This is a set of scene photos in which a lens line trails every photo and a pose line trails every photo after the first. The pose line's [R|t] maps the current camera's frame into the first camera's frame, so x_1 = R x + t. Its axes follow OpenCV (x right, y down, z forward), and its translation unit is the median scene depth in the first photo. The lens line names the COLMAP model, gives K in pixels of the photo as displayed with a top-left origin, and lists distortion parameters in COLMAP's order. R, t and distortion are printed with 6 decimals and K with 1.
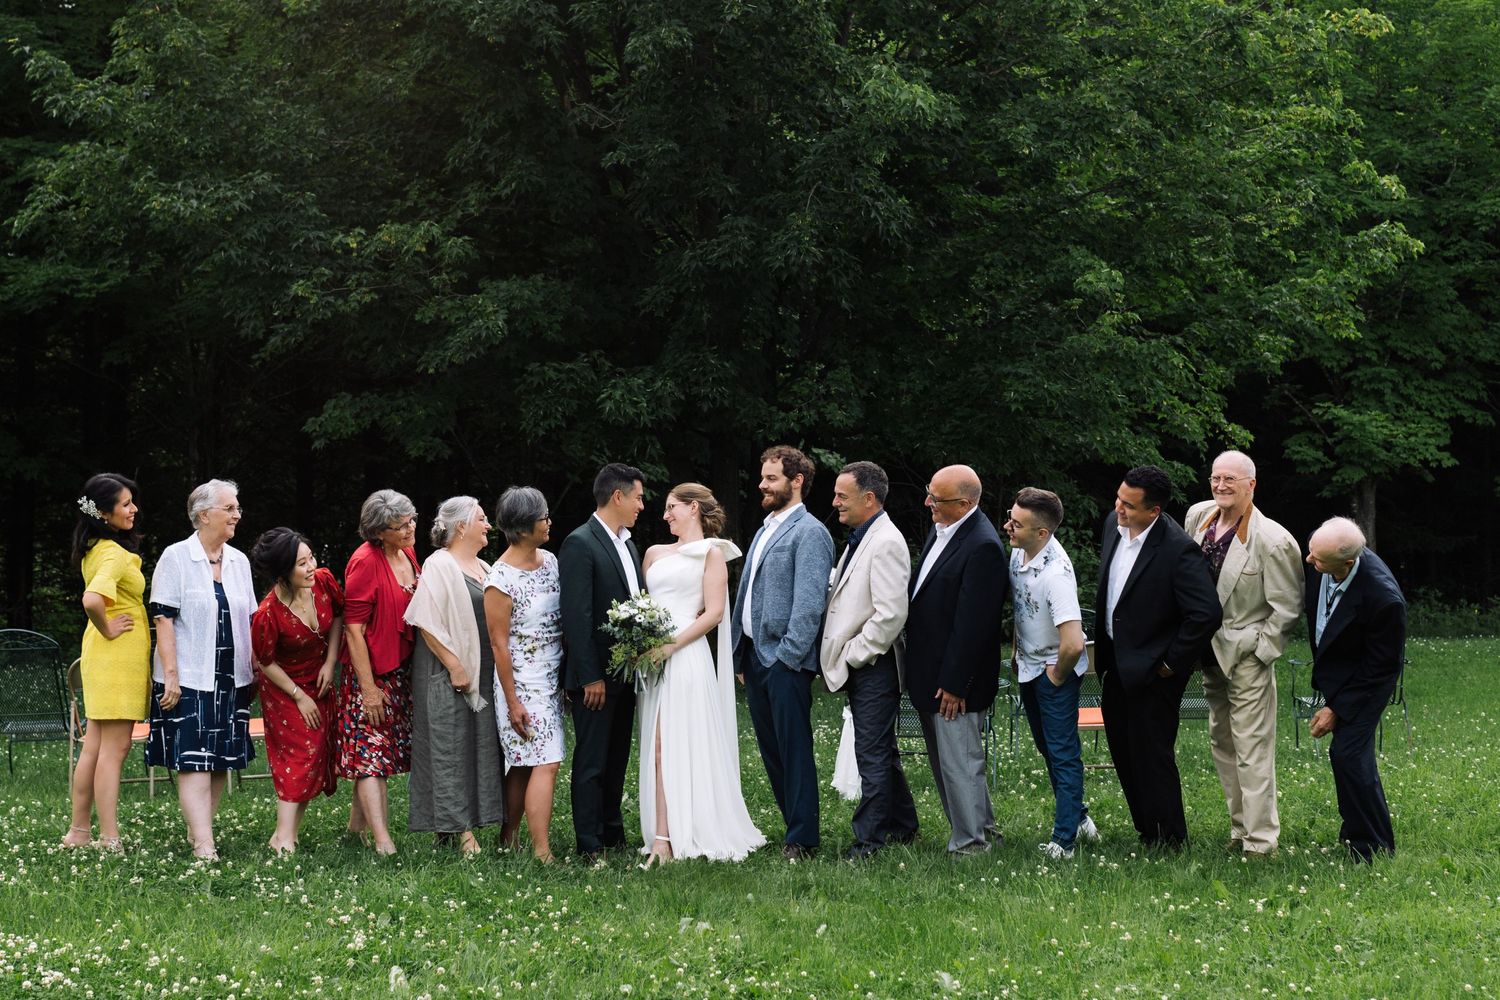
lens RADIAL K [[3466.0, 0, 750.0], [0, 3466.0, 500.0], [0, 0, 1]] dist [0.010752, 0.048838]
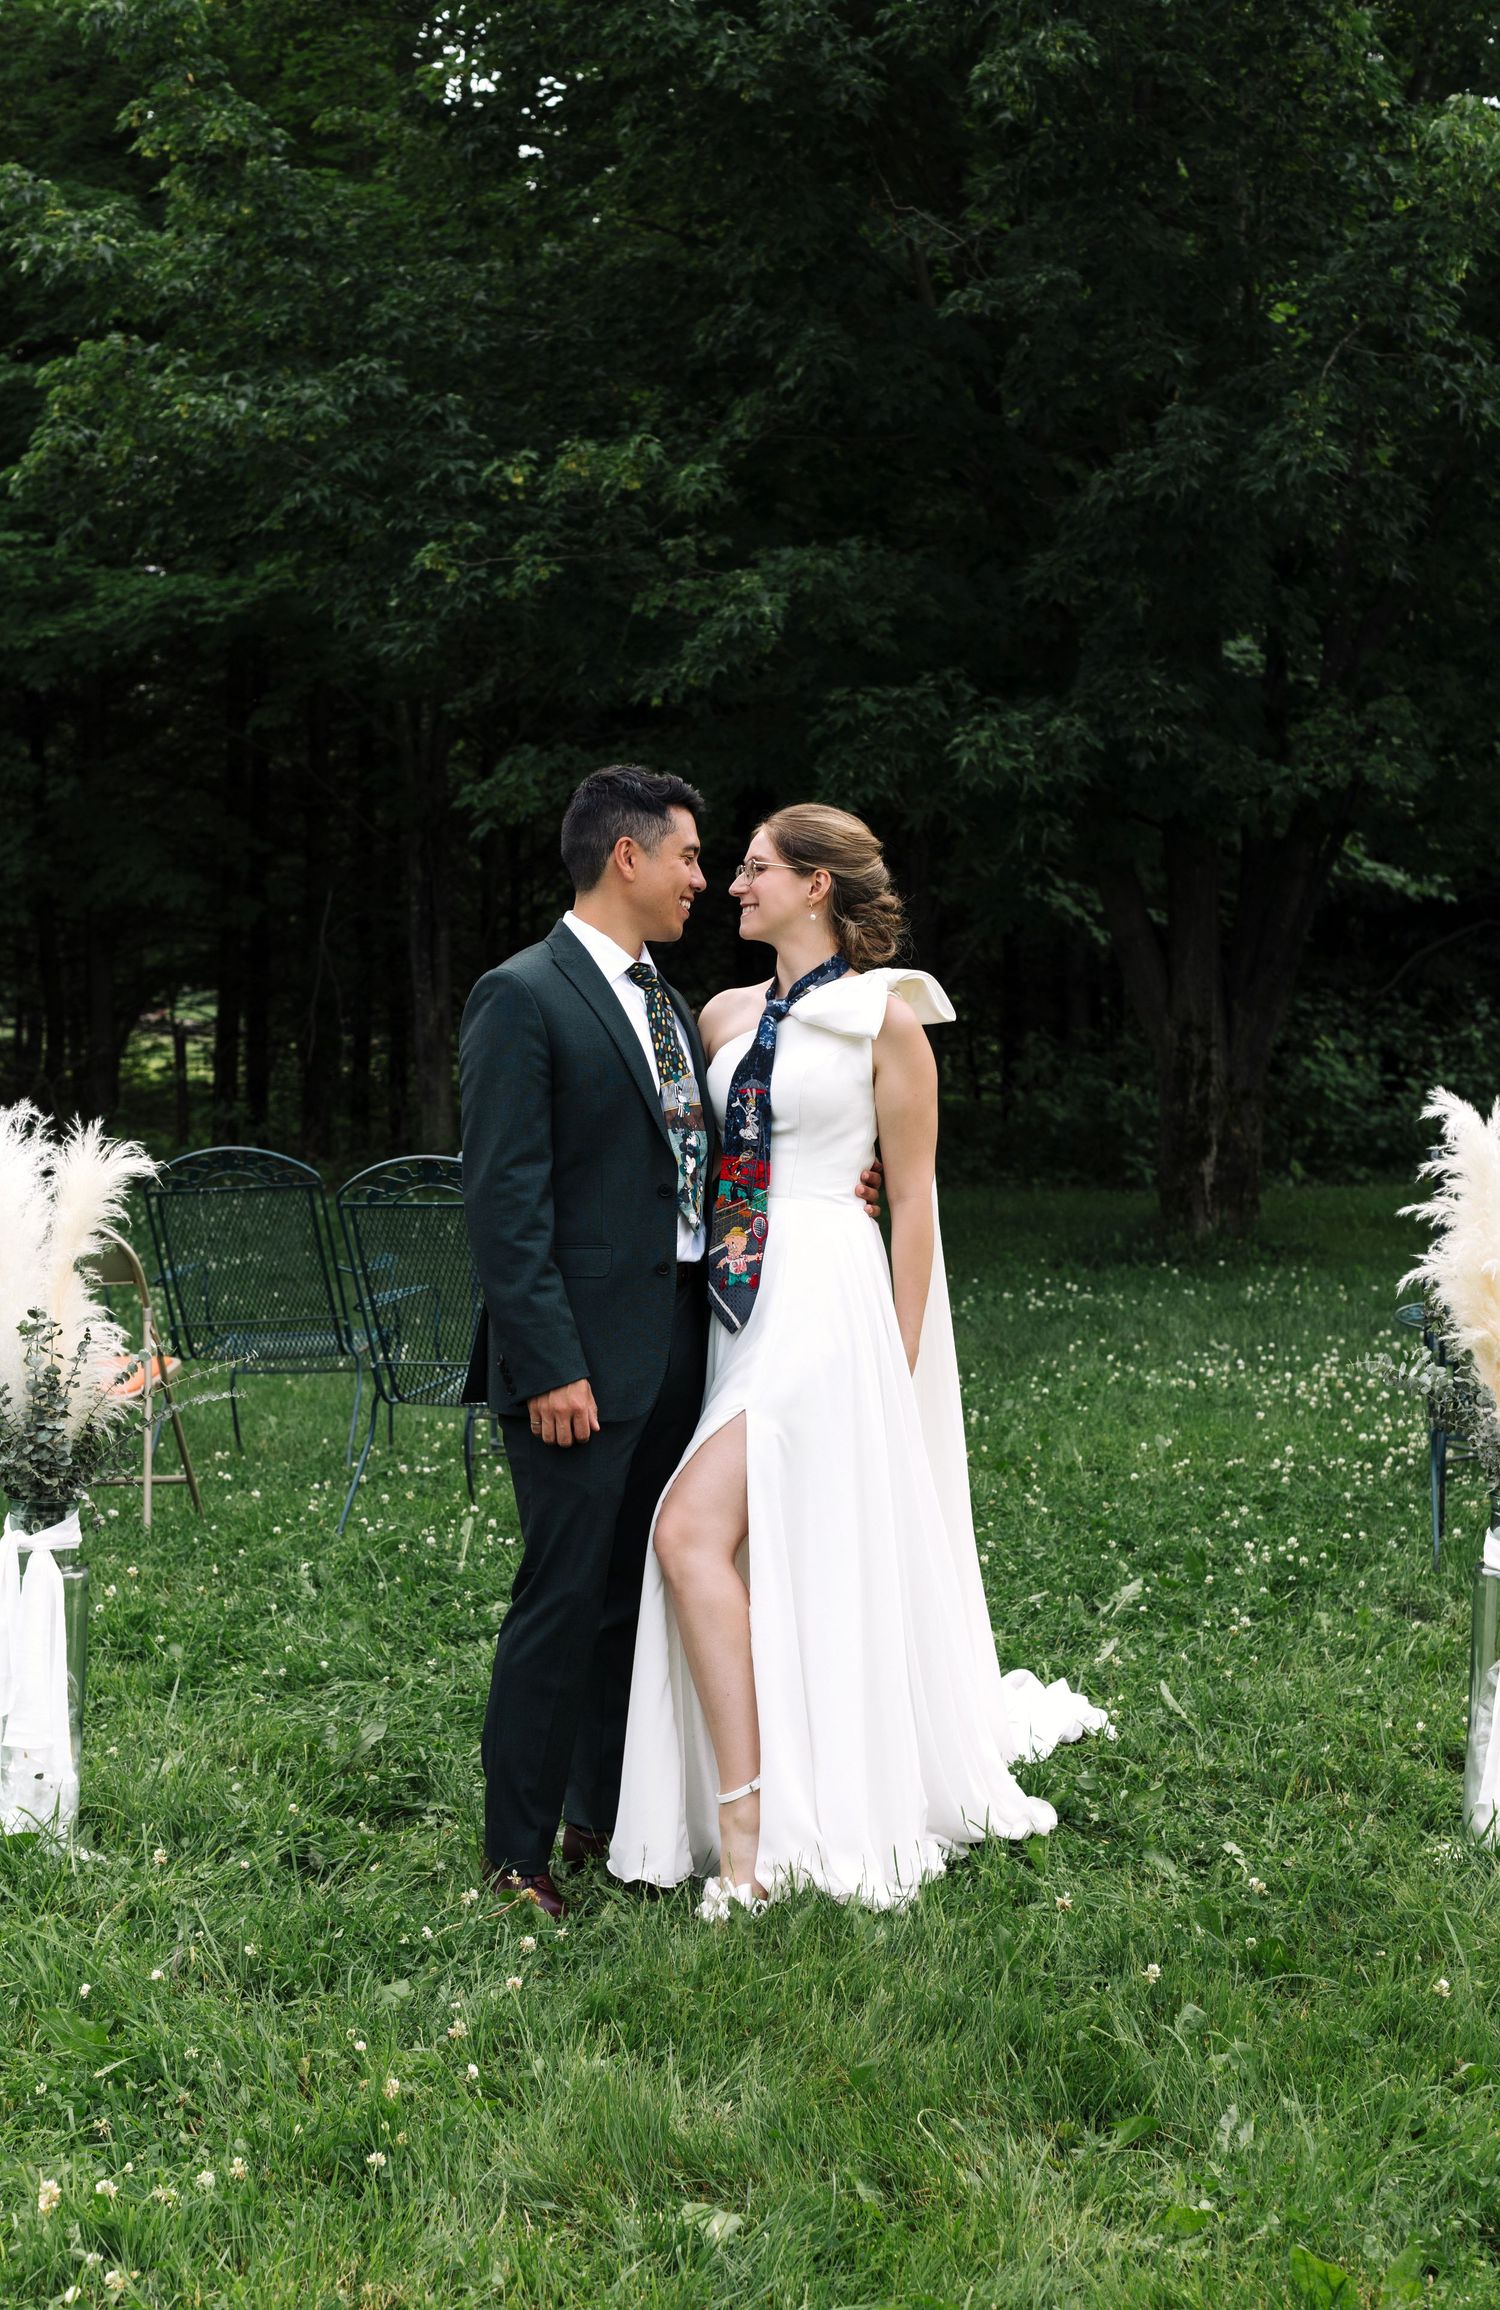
lens RADIAL K [[3528.3, 0, 746.3], [0, 3528.3, 880.1], [0, 0, 1]] dist [0.136936, -0.083607]
pose [[0.987234, -0.001342, -0.159268, 0.015695], [-0.002403, 0.999725, -0.023317, 0.005995], [0.159256, 0.023402, 0.986960, 0.426729]]
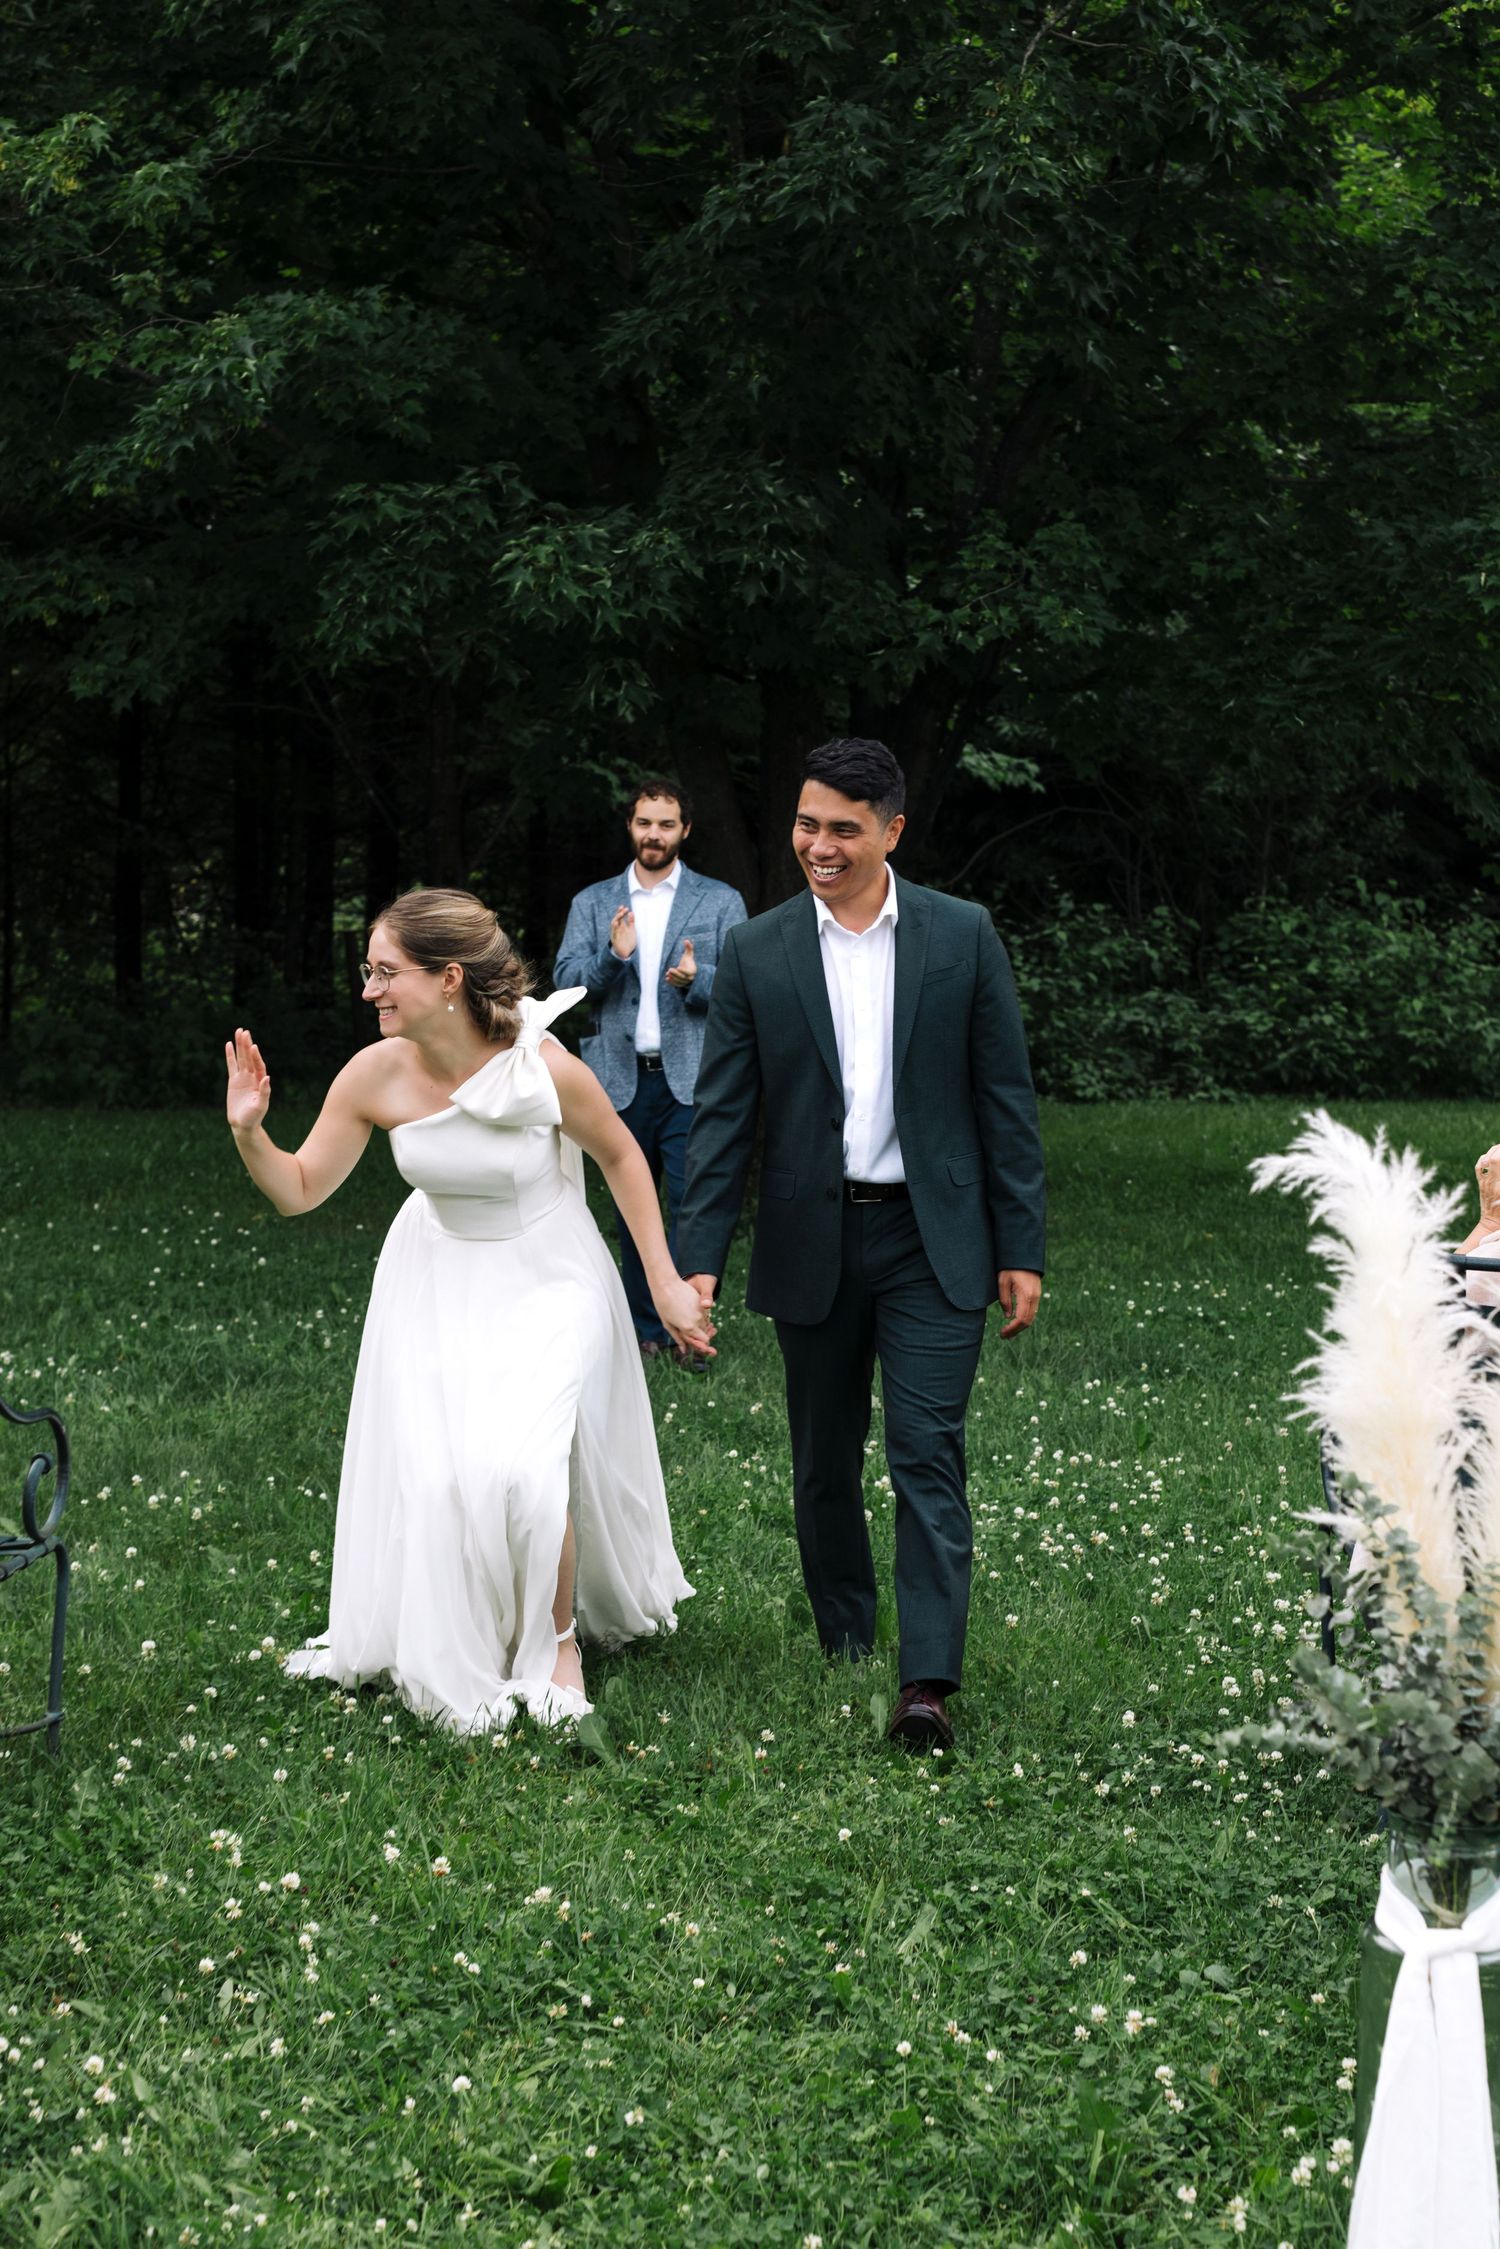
lens RADIAL K [[3269.7, 0, 737.5], [0, 3269.7, 872.0], [0, 0, 1]] dist [-0.008474, 0.026455]
pose [[0.999520, 0.025087, -0.018176, -0.006380], [-0.024883, 0.999626, 0.011363, 0.002636], [0.018454, -0.010905, 0.999770, 0.605858]]
